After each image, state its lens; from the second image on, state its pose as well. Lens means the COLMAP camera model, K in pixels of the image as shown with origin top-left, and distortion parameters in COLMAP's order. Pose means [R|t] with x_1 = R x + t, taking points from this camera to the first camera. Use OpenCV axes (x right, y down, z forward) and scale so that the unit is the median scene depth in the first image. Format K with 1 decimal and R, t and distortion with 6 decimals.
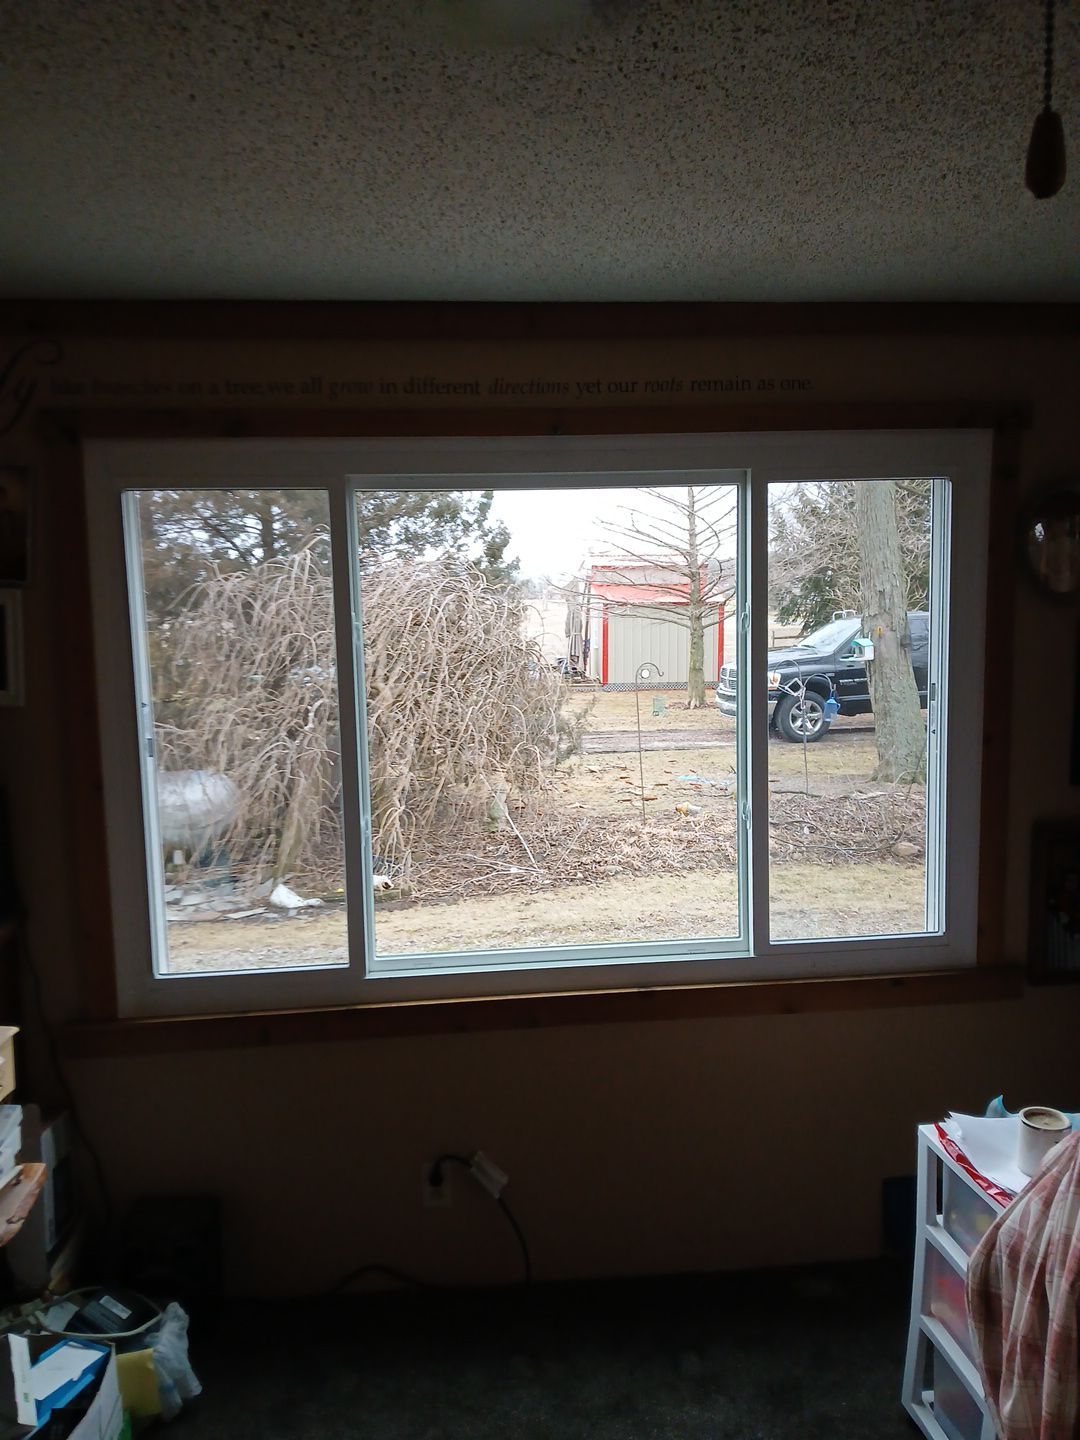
lens RADIAL K [[1094.4, 0, 542.3], [0, 1094.4, 727.9], [0, 0, 1]] dist [0.016222, -0.037049]
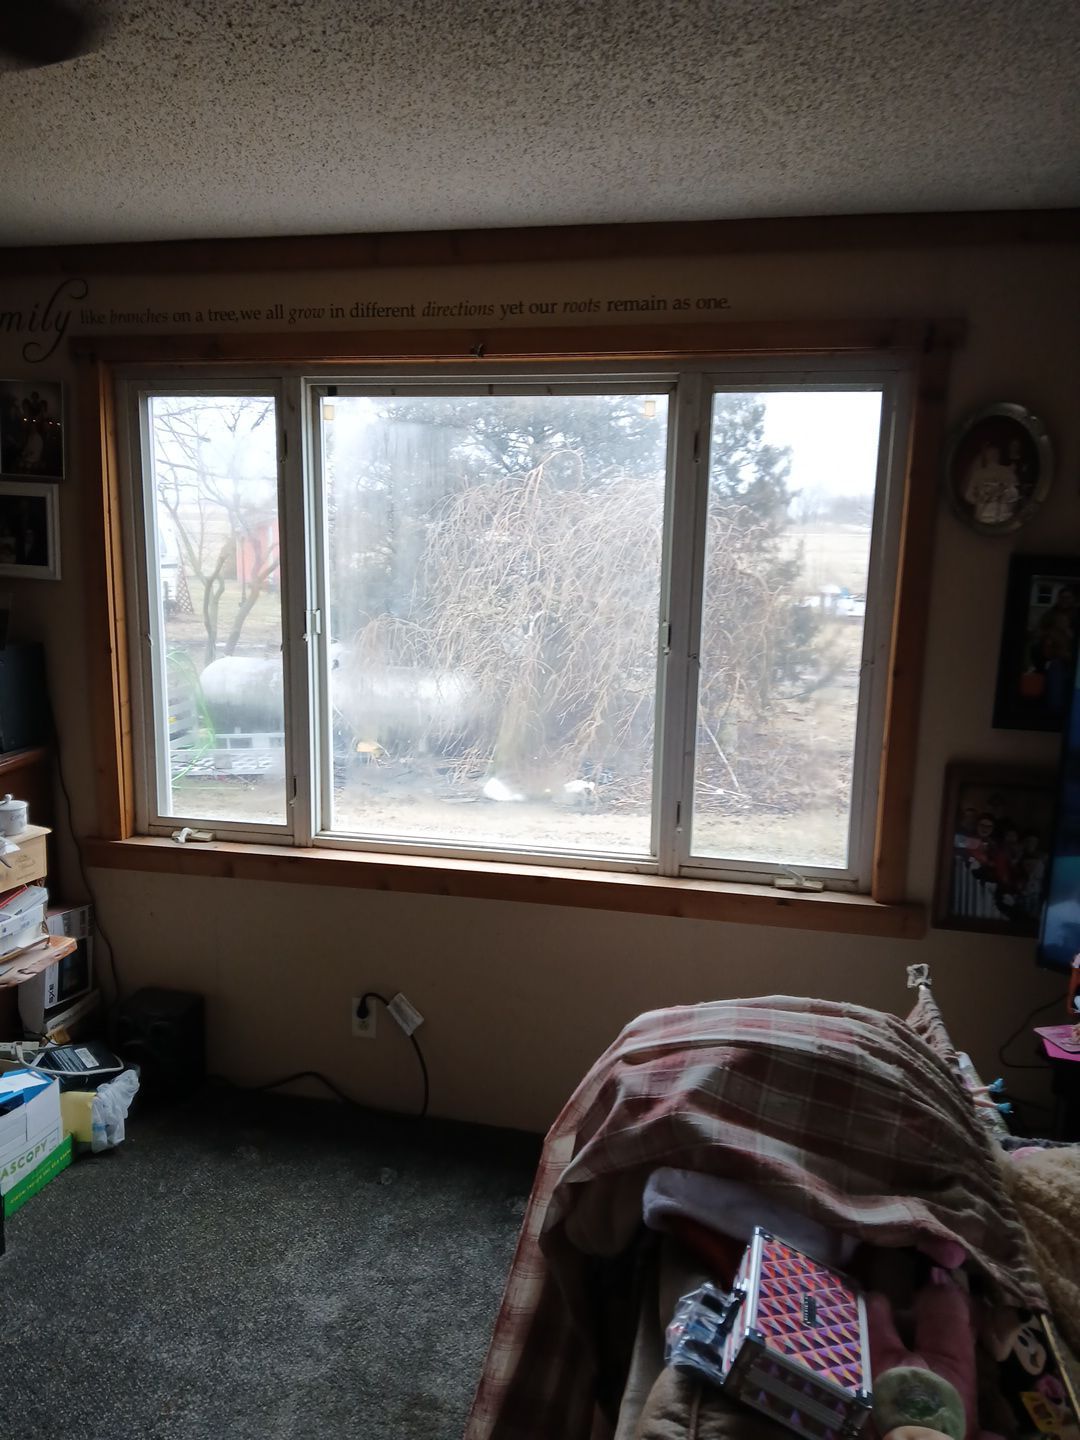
lens RADIAL K [[1094.4, 0, 534.9], [0, 1094.4, 720.6], [0, 0, 1]] dist [0.016222, -0.037049]
pose [[0.952051, 0.091768, -0.291852, 0.417294], [-0.073067, 0.994550, 0.074368, 0.007859], [0.297087, -0.049478, 0.953568, -0.035933]]
